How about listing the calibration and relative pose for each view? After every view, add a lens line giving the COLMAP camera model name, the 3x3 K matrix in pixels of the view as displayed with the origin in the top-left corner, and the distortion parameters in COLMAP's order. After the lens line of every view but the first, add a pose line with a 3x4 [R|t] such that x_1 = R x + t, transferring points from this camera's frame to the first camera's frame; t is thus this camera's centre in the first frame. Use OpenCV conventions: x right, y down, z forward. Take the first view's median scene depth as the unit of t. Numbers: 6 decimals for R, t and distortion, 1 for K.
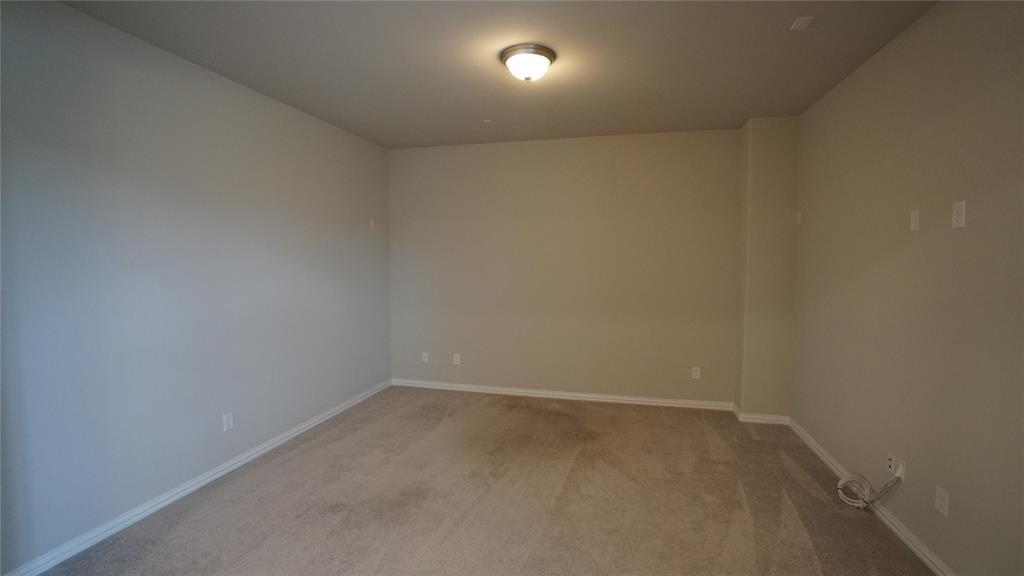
lens RADIAL K [[459.8, 0, 510.9], [0, 459.8, 286.8], [0, 0, 1]] dist [-0.055433, 0.018665]
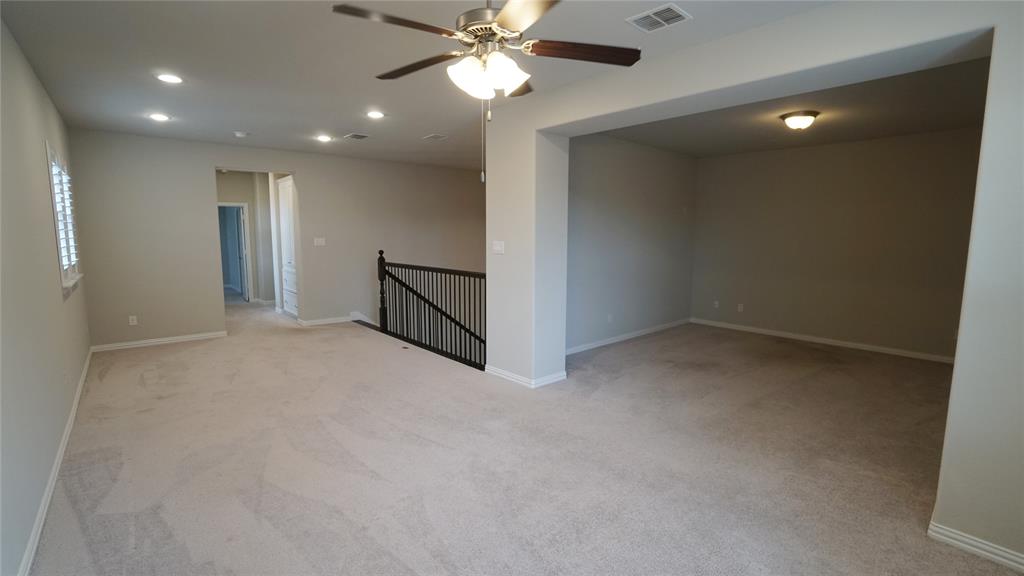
lens RADIAL K [[459.8, 0, 511.6], [0, 459.8, 283.9], [0, 0, 1]] dist [-0.055433, 0.018665]
pose [[0.832504, 0.069453, -0.549649, 0.063880], [-0.043770, 0.997255, 0.059718, 0.037329], [0.552288, -0.025657, 0.833259, -0.604380]]
